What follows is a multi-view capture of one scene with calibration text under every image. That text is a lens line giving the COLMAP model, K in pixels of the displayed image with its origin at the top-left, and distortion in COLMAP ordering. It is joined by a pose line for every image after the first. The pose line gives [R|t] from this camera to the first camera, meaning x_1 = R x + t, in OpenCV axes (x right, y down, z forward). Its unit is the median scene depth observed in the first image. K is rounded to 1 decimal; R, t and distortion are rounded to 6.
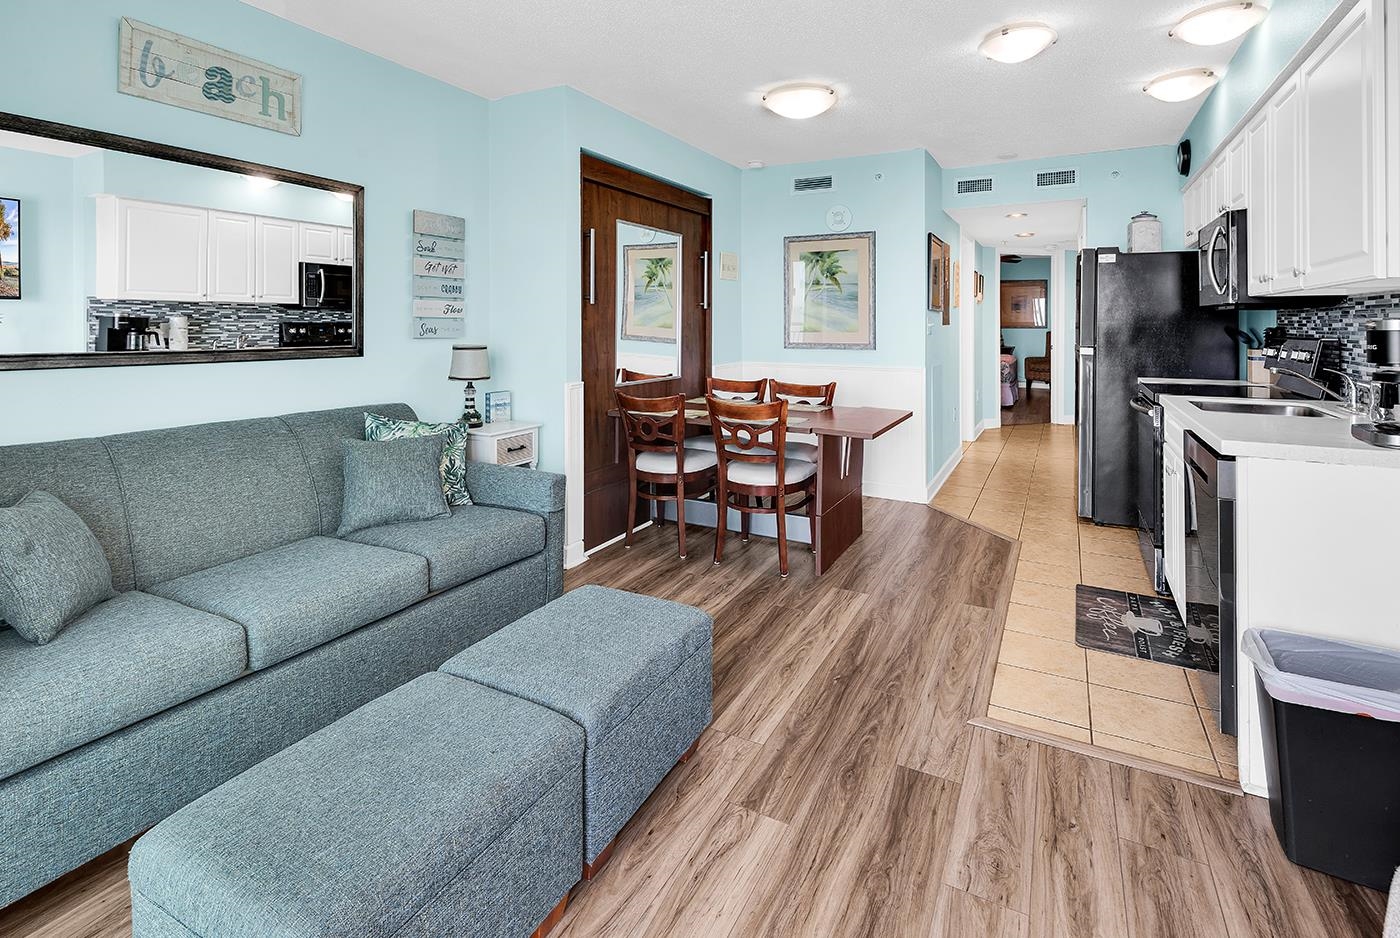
lens RADIAL K [[651.9, 0, 709.1], [0, 651.9, 319.5], [0, 0, 1]] dist [0.006726, -0.004535]
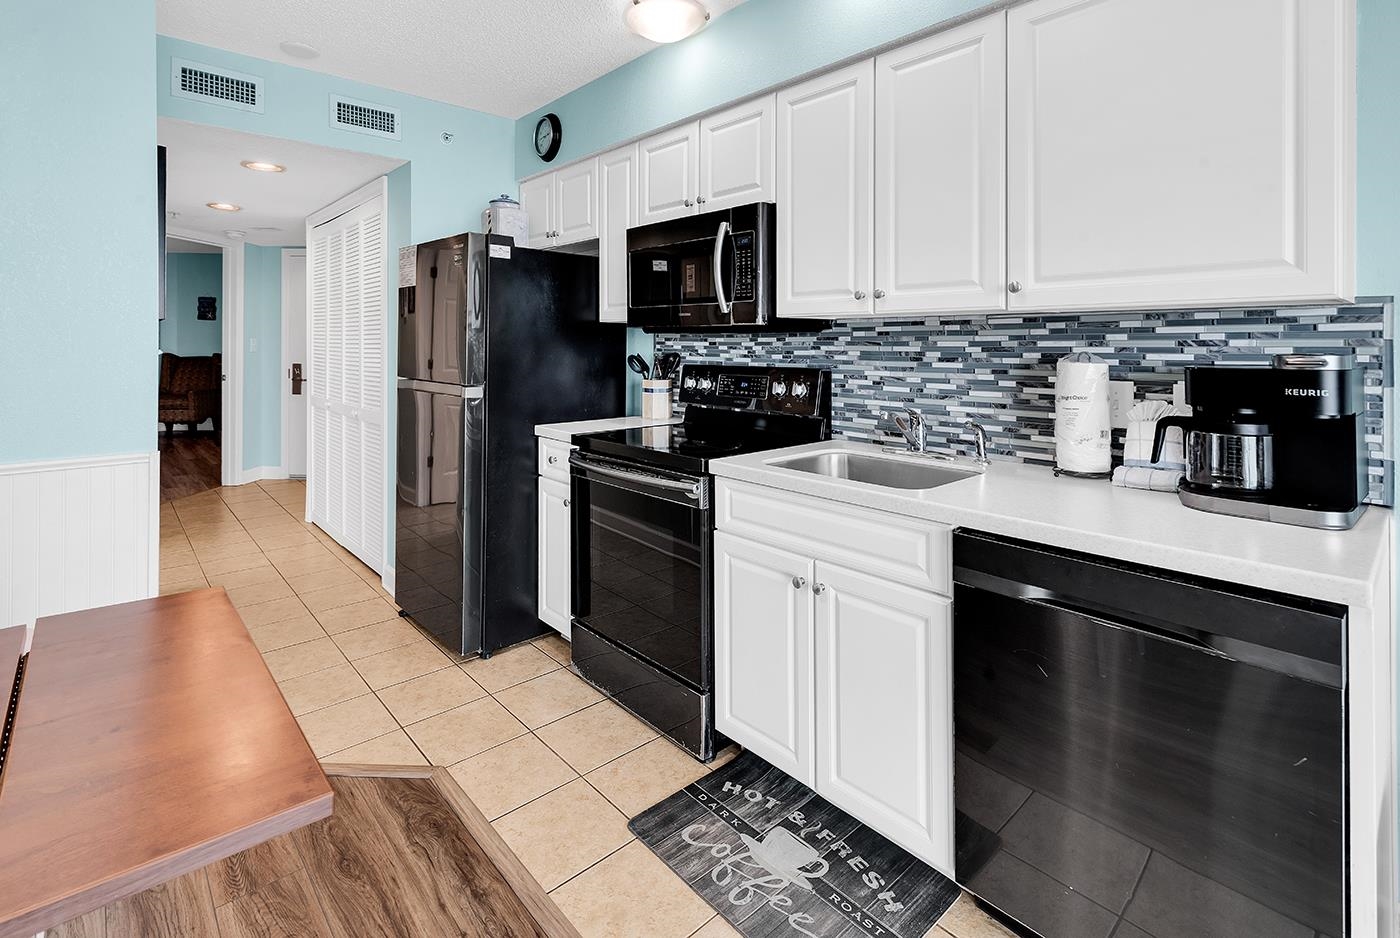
lens RADIAL K [[651.9, 0, 729.2], [0, 651.9, 347.2], [0, 0, 1]] dist [0.006726, -0.004535]
pose [[0.311956, -0.001901, 0.950095, 0.055365], [-0.011487, 0.999917, 0.005773, -0.002168], [-0.950027, -0.012715, 0.311909, 0.578915]]
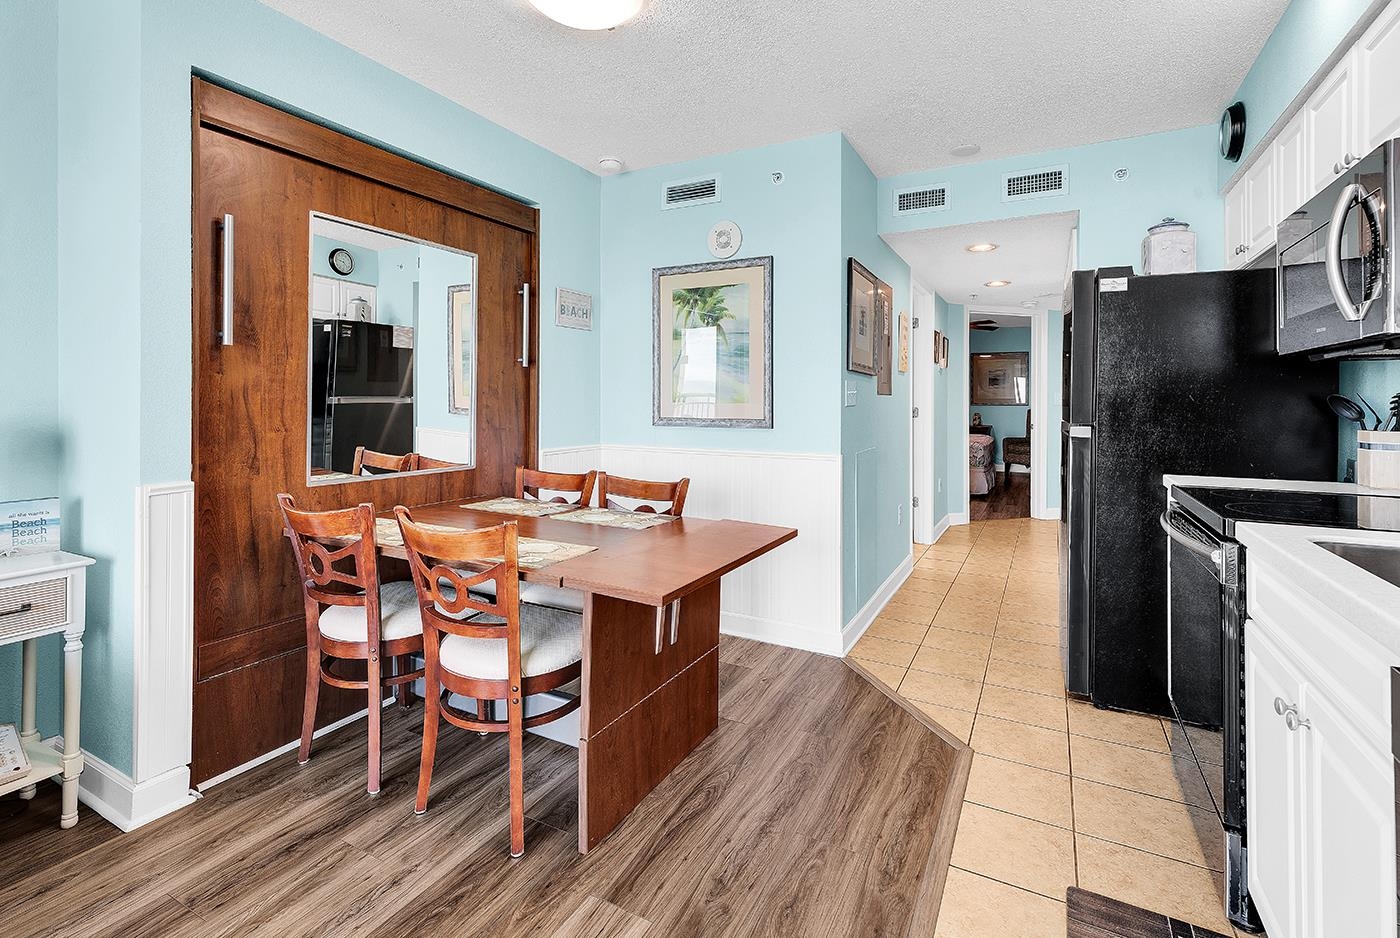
lens RADIAL K [[651.9, 0, 692.3], [0, 651.9, 394.2], [0, 0, 1]] dist [0.006726, -0.004535]
pose [[0.999984, 0.005402, 0.001479, 0.207016], [-0.005392, 0.999967, -0.006141, 0.018412], [-0.001513, 0.006133, 0.999980, 0.381511]]
